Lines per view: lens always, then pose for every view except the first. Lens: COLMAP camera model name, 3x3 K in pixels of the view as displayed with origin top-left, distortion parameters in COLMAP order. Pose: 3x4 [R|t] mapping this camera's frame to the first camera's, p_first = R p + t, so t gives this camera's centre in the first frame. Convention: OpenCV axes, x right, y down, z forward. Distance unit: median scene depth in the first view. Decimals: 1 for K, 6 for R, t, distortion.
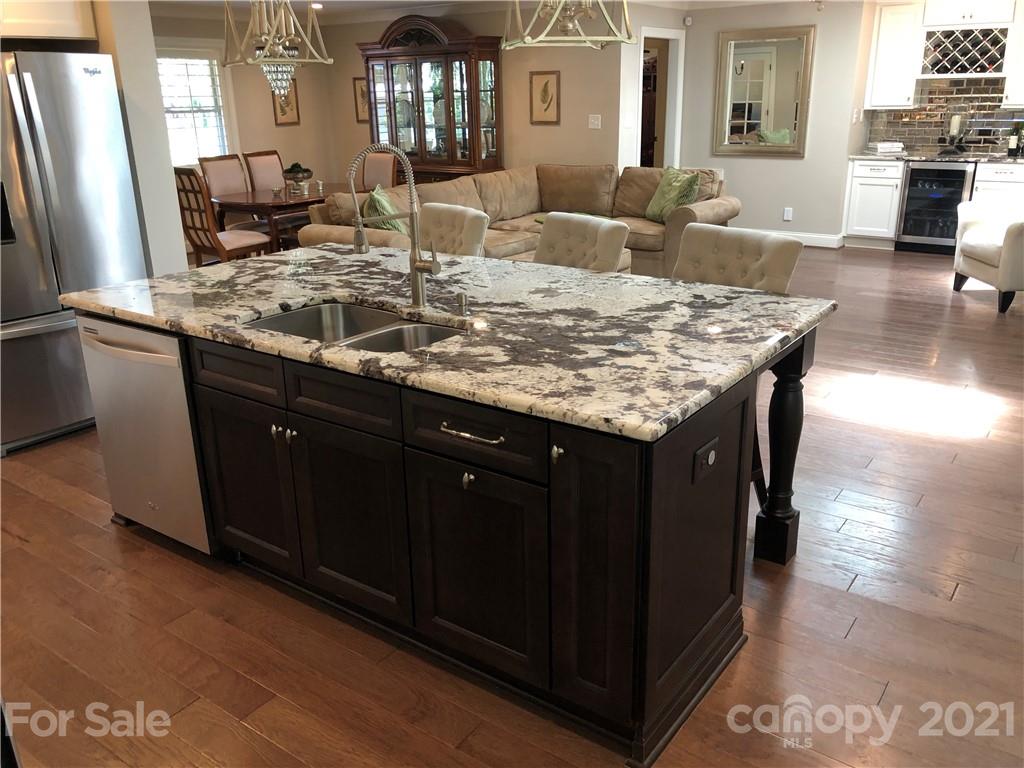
lens RADIAL K [[843.8, 0, 510.8], [0, 843.8, 383.2], [0, 0, 1]] dist [0.046630, -0.071158]
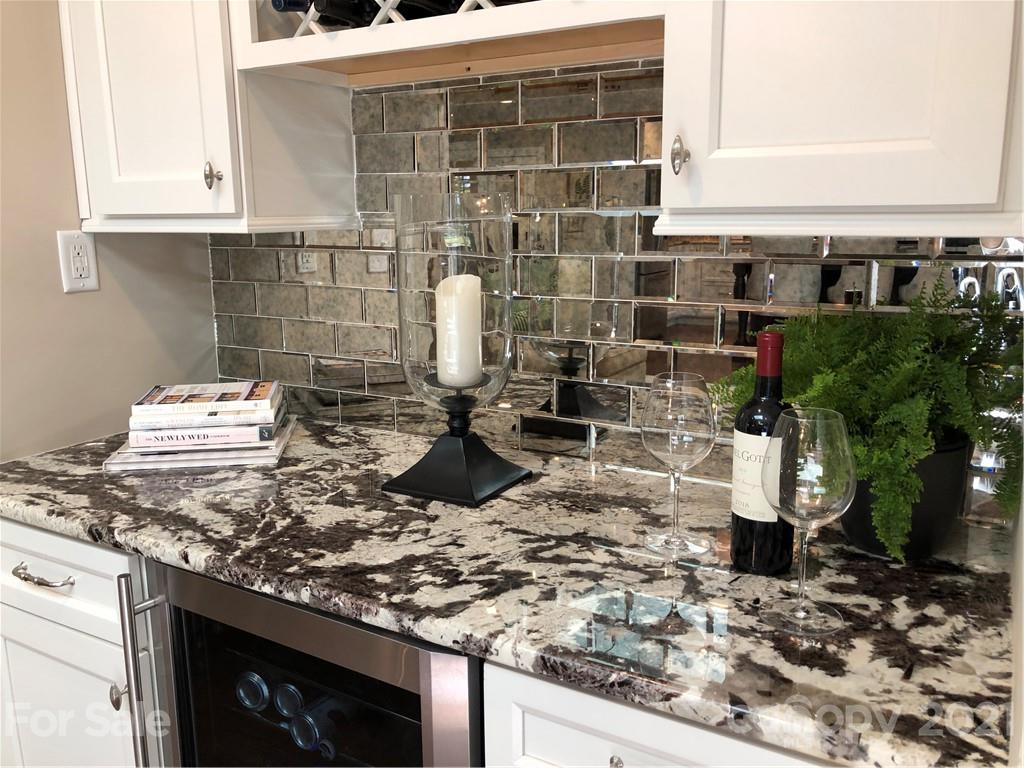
lens RADIAL K [[843.8, 0, 513.8], [0, 843.8, 381.9], [0, 0, 1]] dist [0.046630, -0.071158]
pose [[0.994650, -0.001742, 0.103289, 1.199659], [0.015204, 0.991439, -0.129682, -0.629642], [-0.102179, 0.130559, 0.986161, 1.932126]]
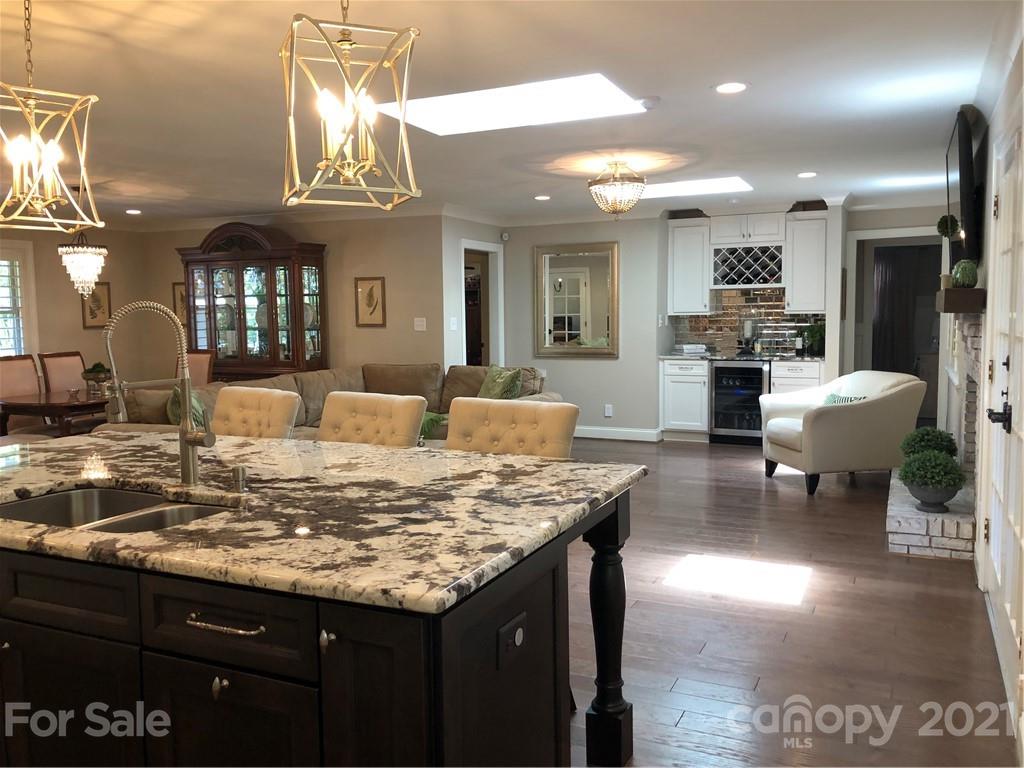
lens RADIAL K [[843.8, 0, 513.9], [0, 843.8, 373.8], [0, 0, 1]] dist [0.046630, -0.071158]
pose [[0.982006, -0.005784, 0.188760, 0.042095], [0.054142, 0.966195, -0.252065, 0.027477], [-0.180921, 0.257749, 0.949122, 0.069482]]
